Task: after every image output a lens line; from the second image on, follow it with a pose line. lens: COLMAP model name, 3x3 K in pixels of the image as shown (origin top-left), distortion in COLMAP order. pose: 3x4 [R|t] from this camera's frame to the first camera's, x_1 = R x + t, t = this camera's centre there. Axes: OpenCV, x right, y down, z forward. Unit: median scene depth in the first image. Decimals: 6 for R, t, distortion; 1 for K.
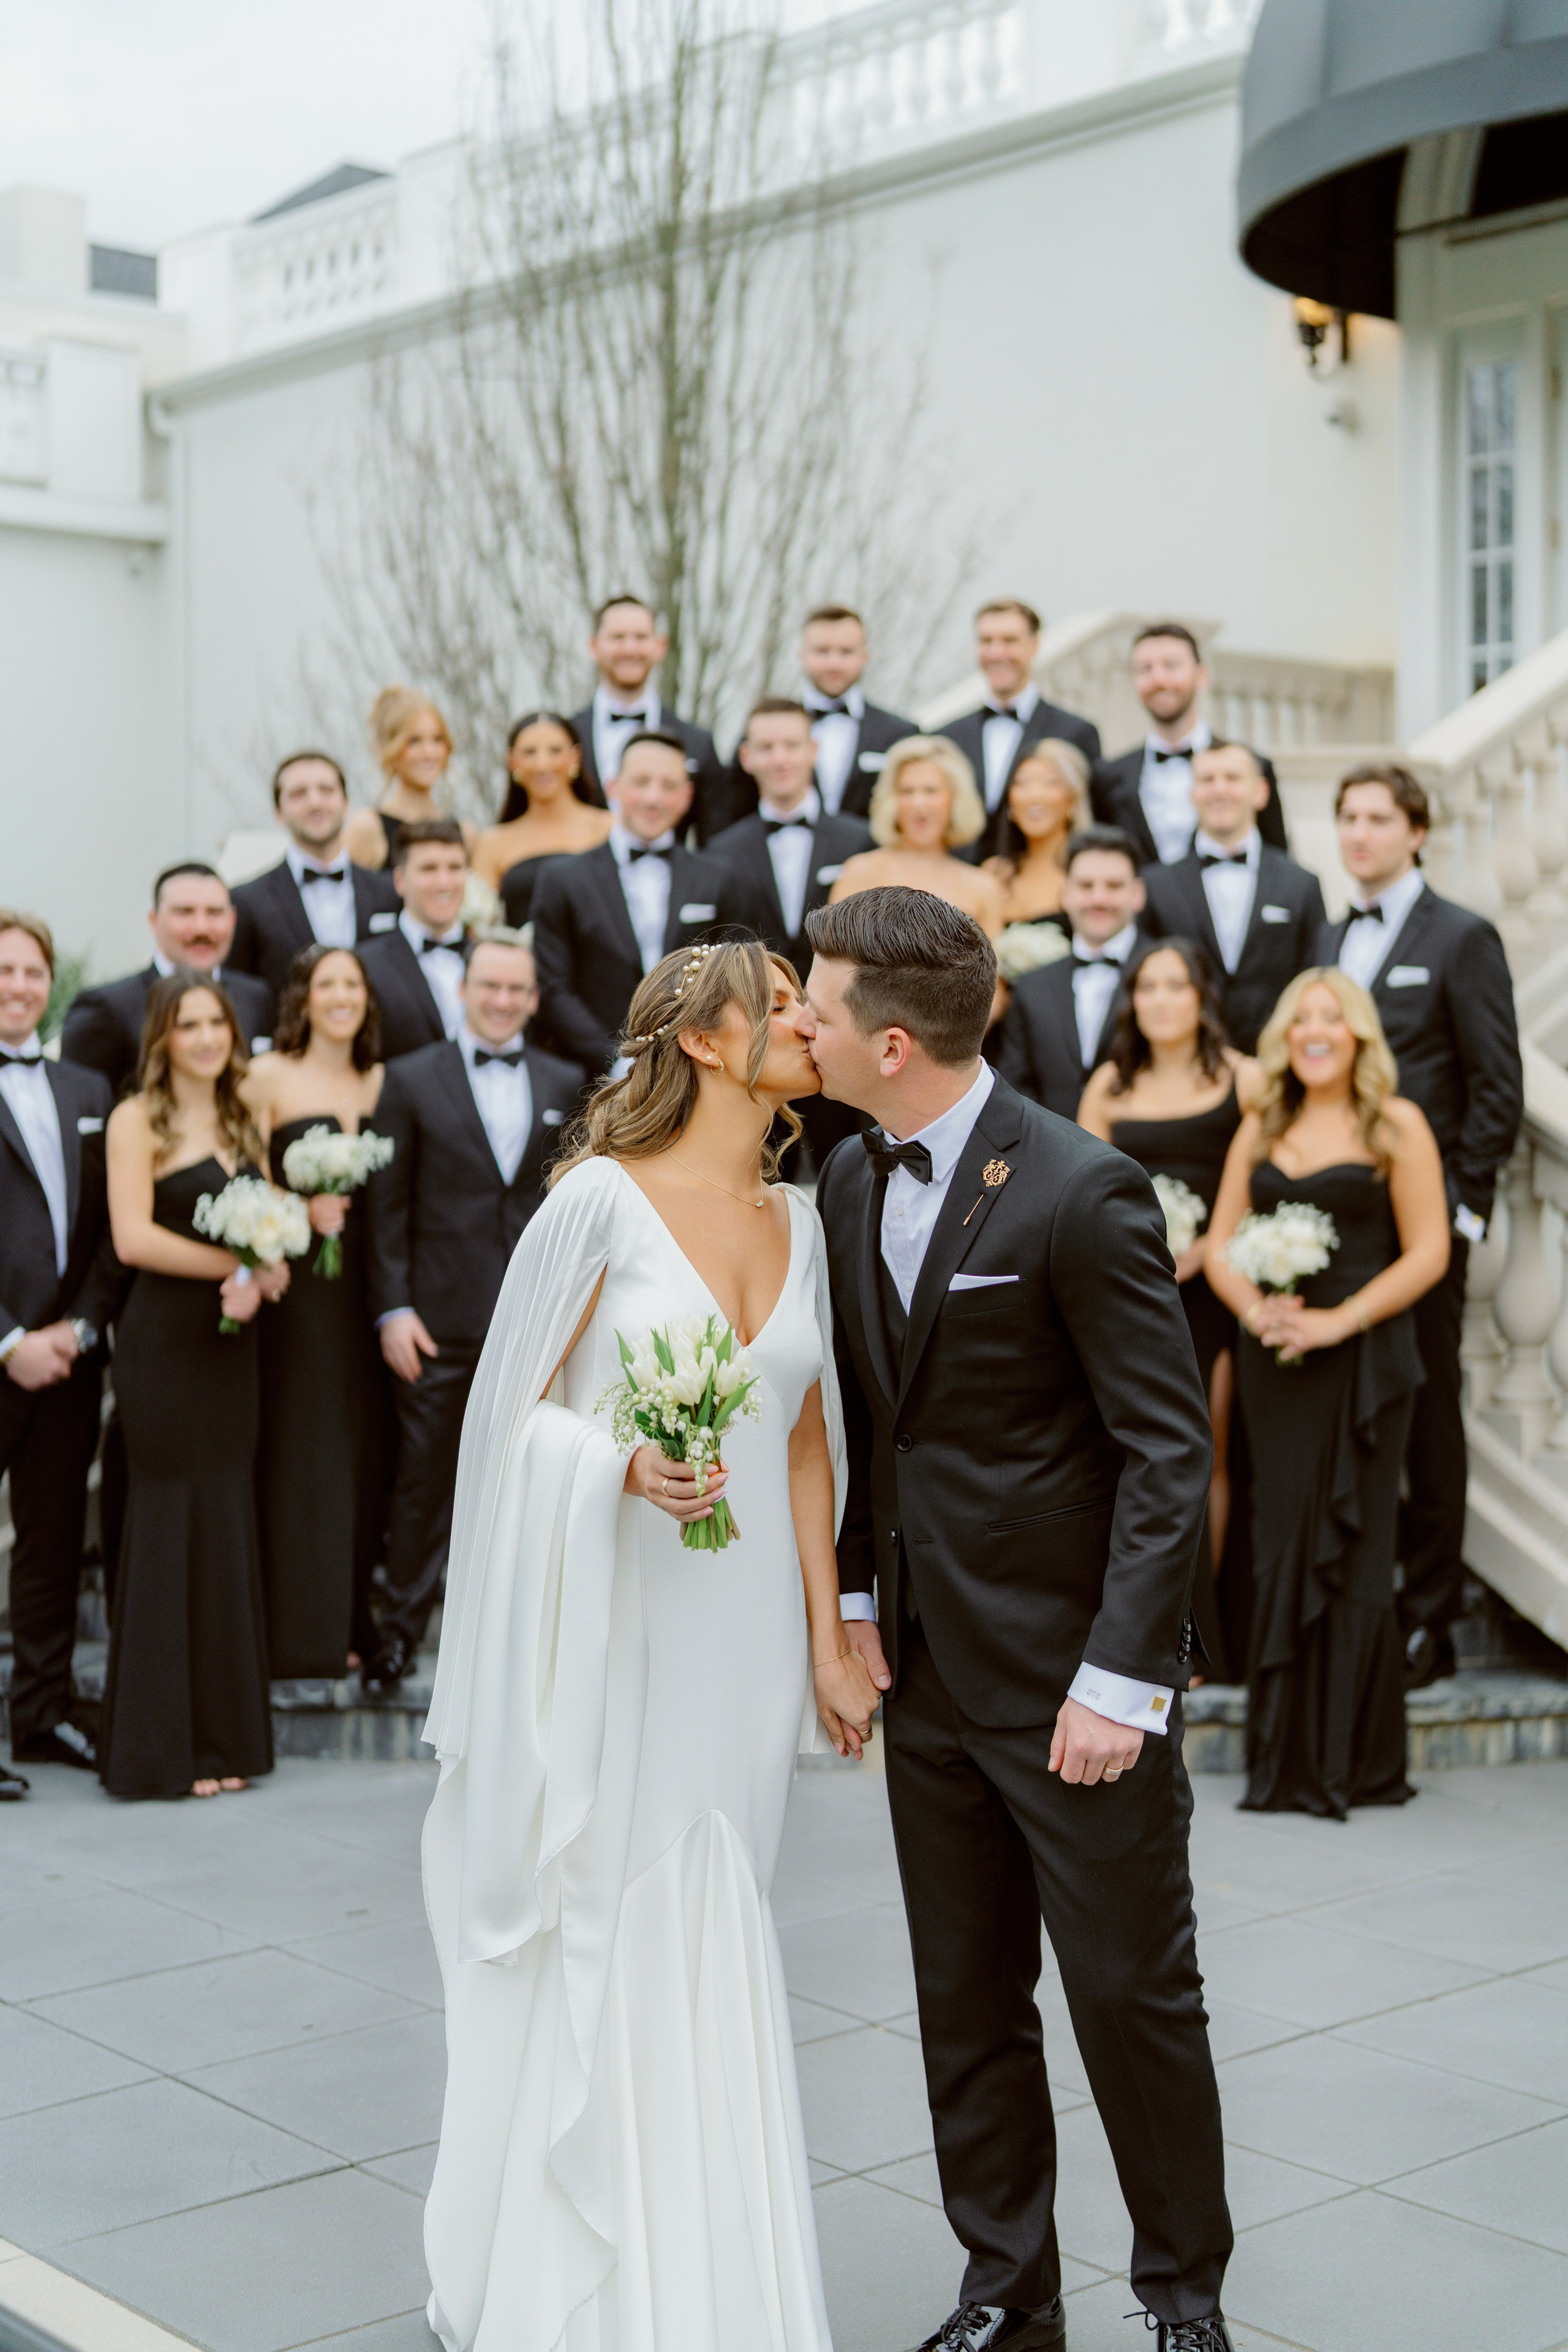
lens RADIAL K [[3226.5, 0, 771.6], [0, 3226.5, 1122.6], [0, 0, 1]] dist [-0.004207, 0.083887]
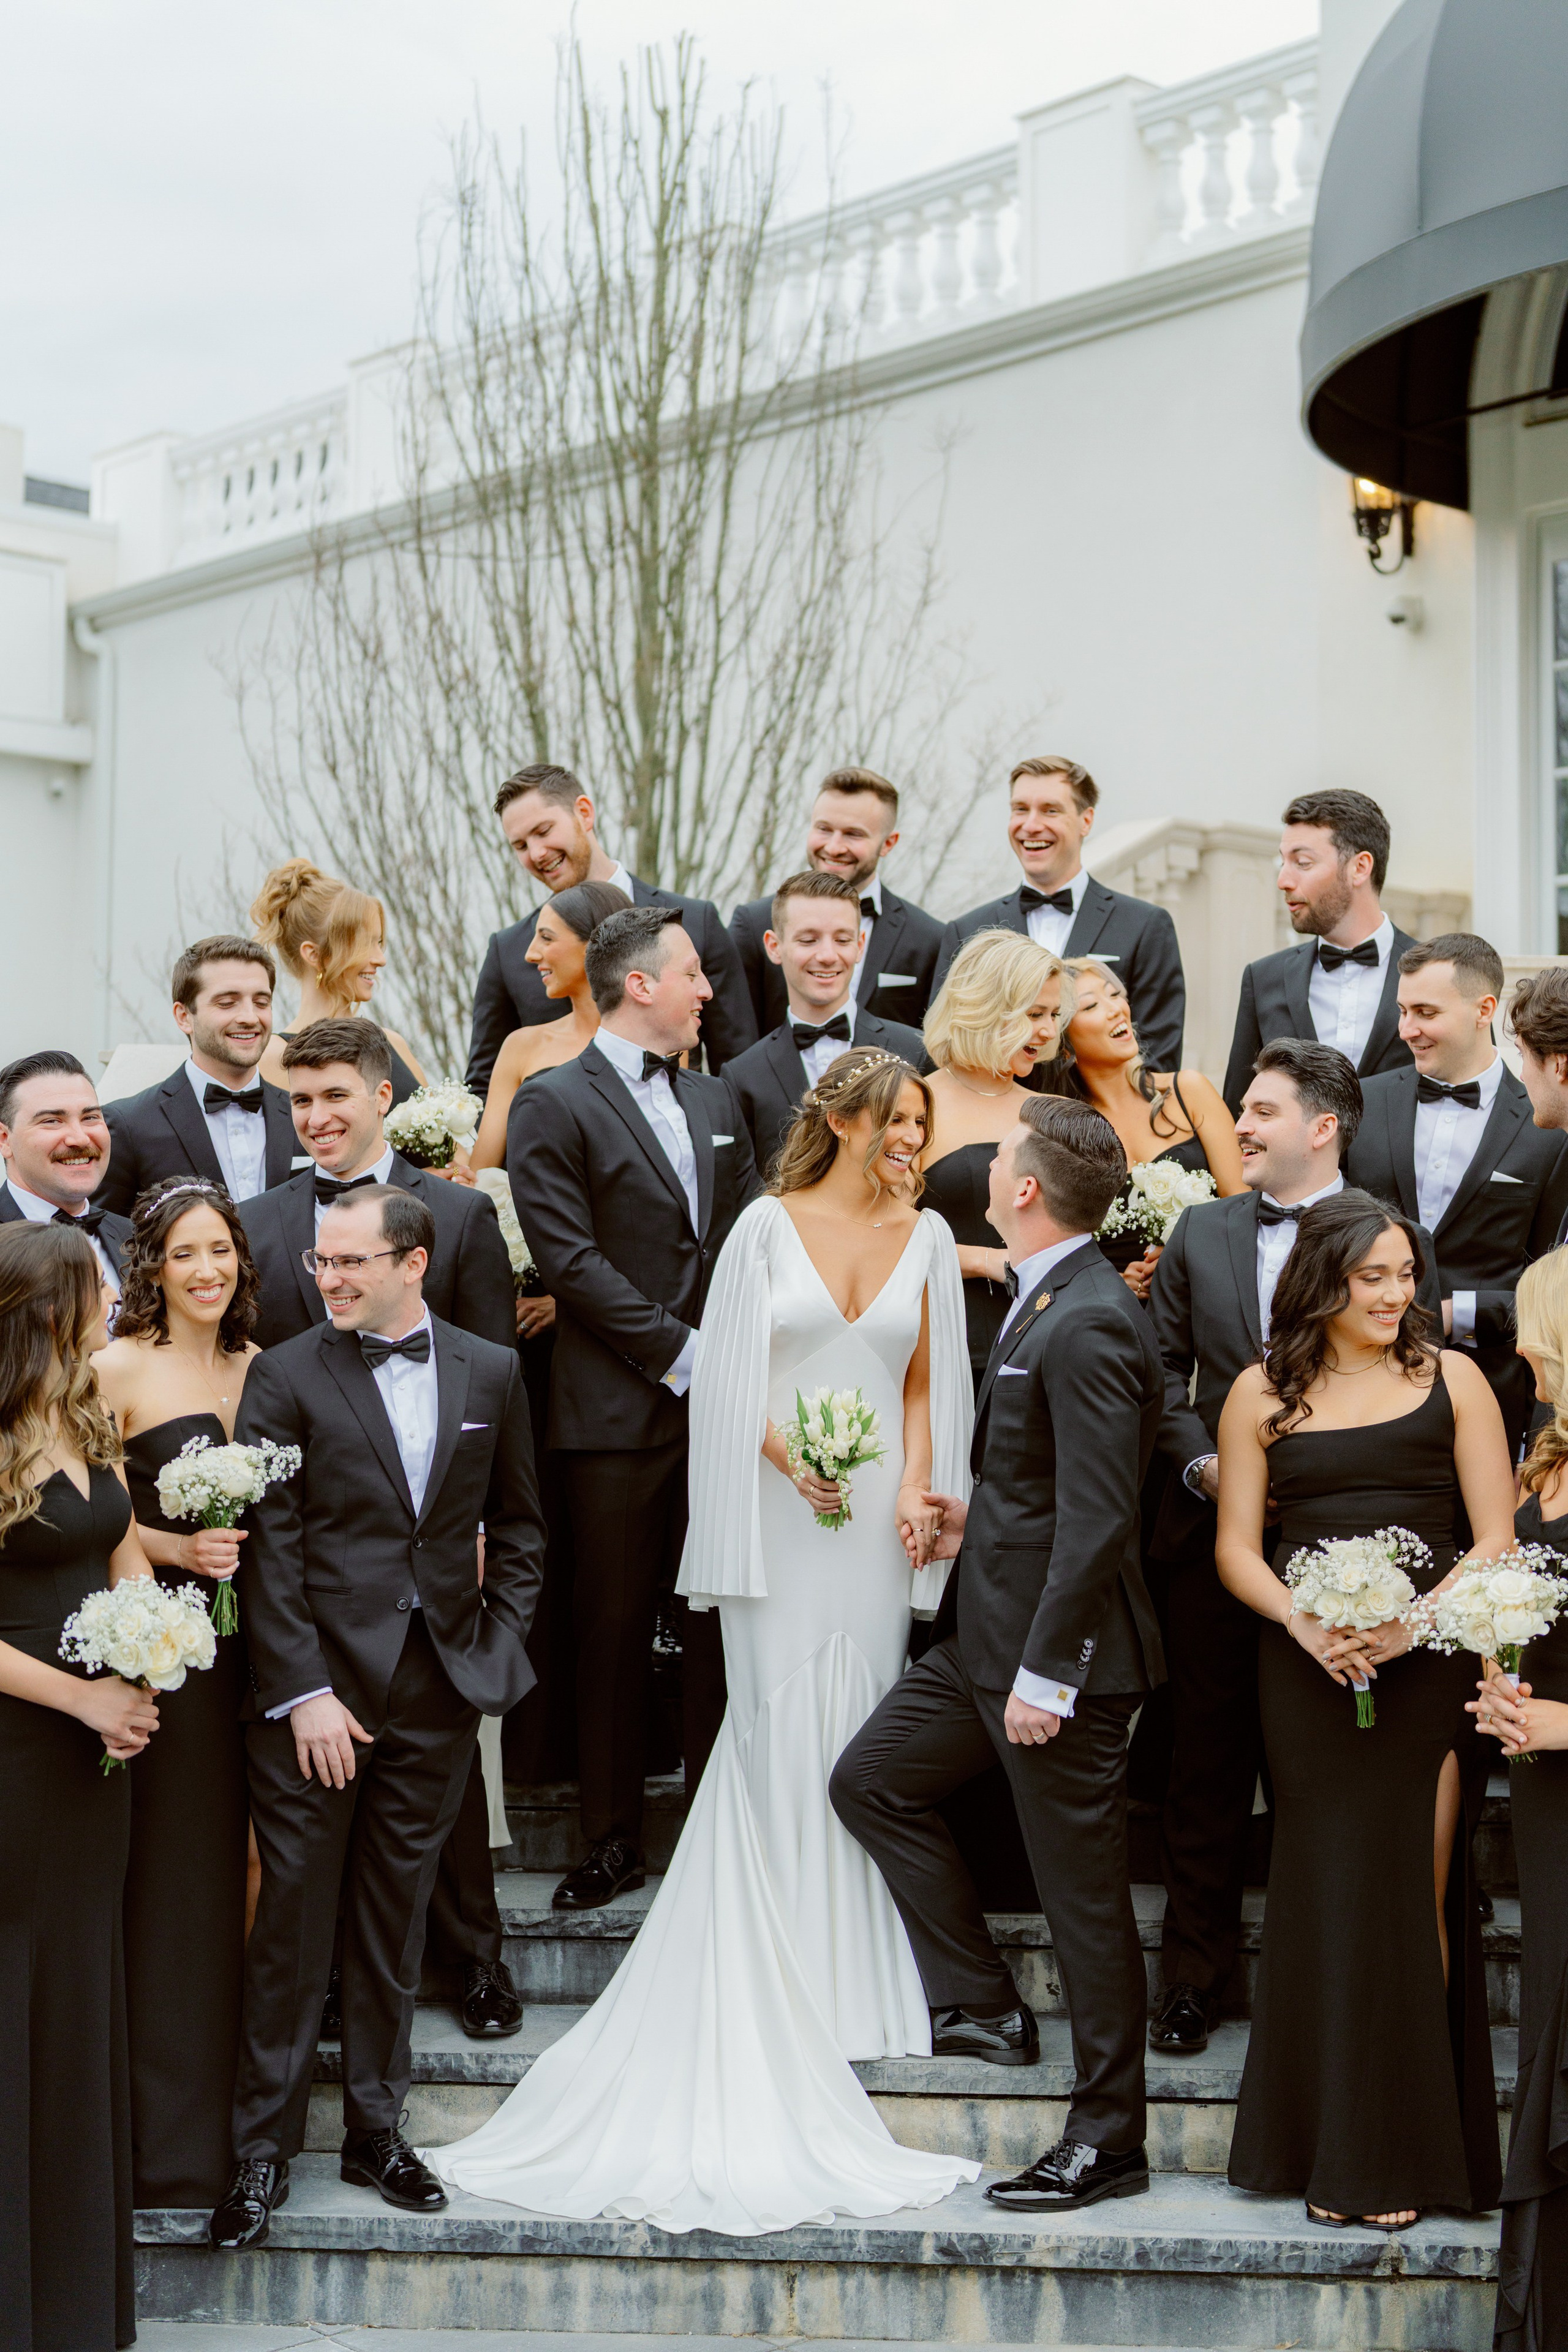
lens RADIAL K [[3226.9, 0, 794.6], [0, 3226.9, 1123.9], [0, 0, 1]] dist [-0.001096, 0.099618]
pose [[0.999549, 0.012059, 0.027519, -0.024927], [-0.009804, 0.996693, -0.080666, -0.009071], [-0.028400, 0.080360, 0.996361, 0.221057]]
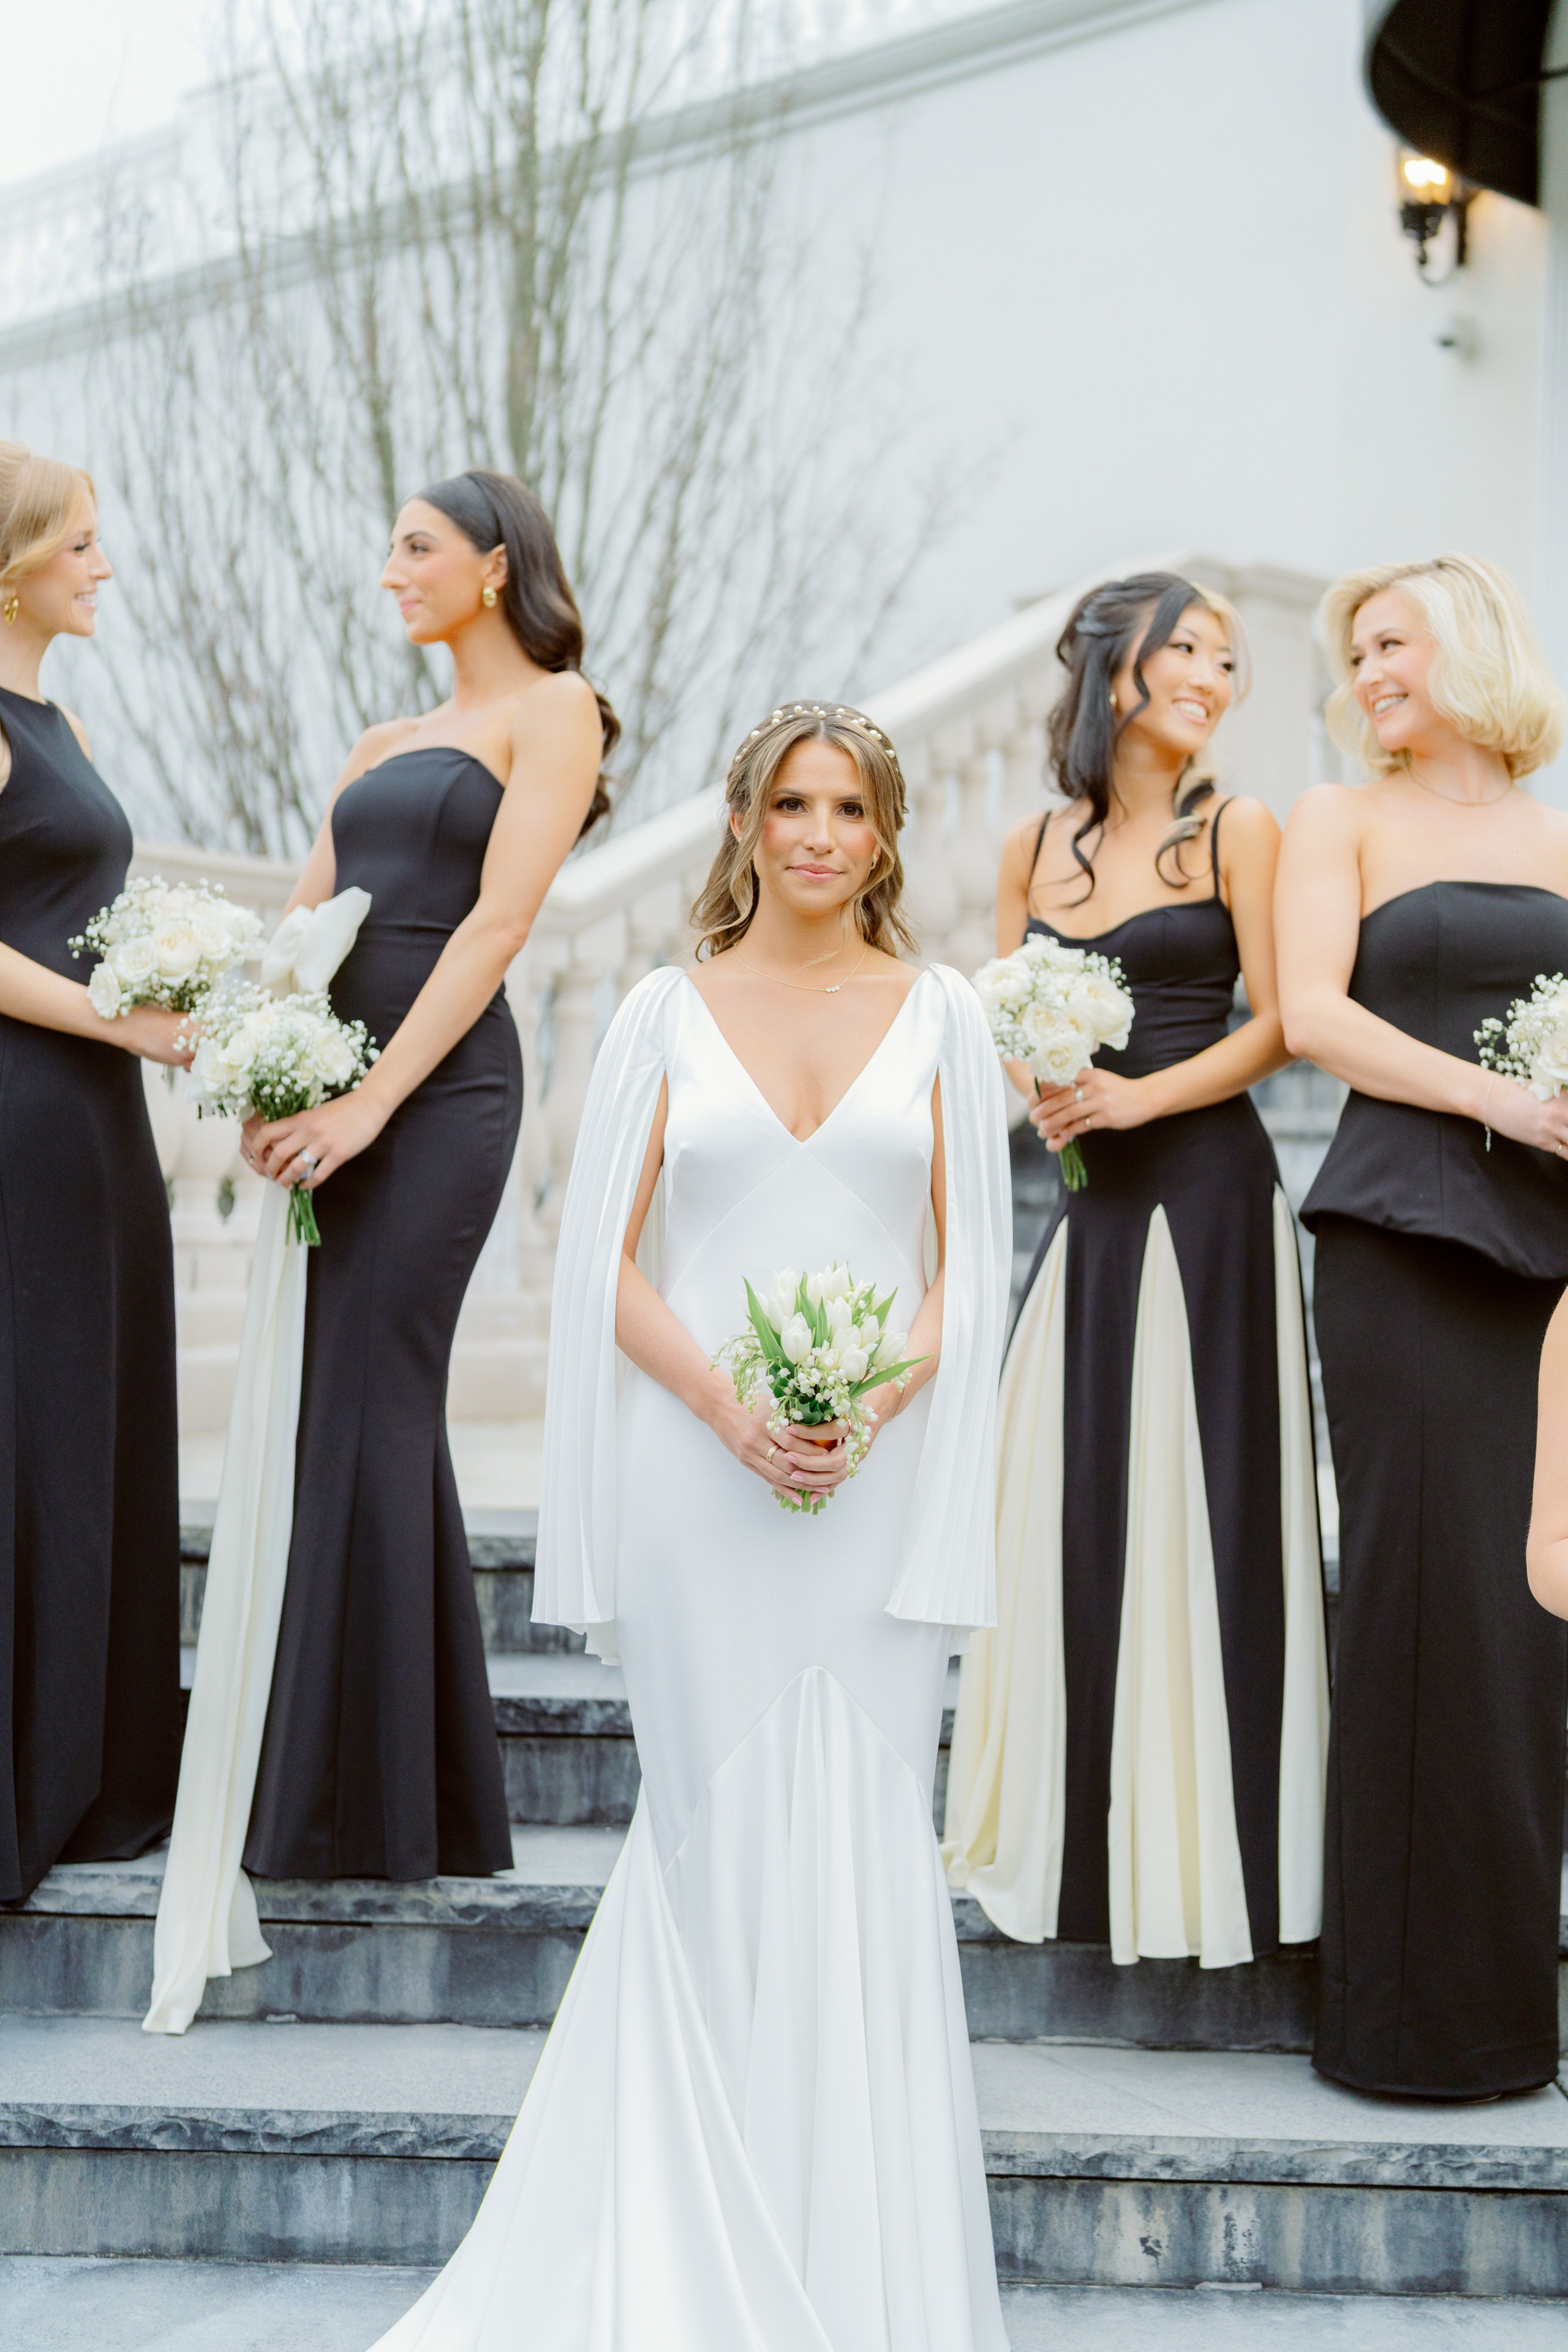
lens RADIAL K [[3244.7, 0, 787.5], [0, 3244.7, 1175.6], [0, 0, 1]] dist [-0.000755, 0.037041]
pose [[0.997164, 0.029748, 0.069133, -0.029895], [-0.027672, 0.999143, -0.030793, -0.007250], [-0.069990, 0.028793, 0.997132, 0.496459]]
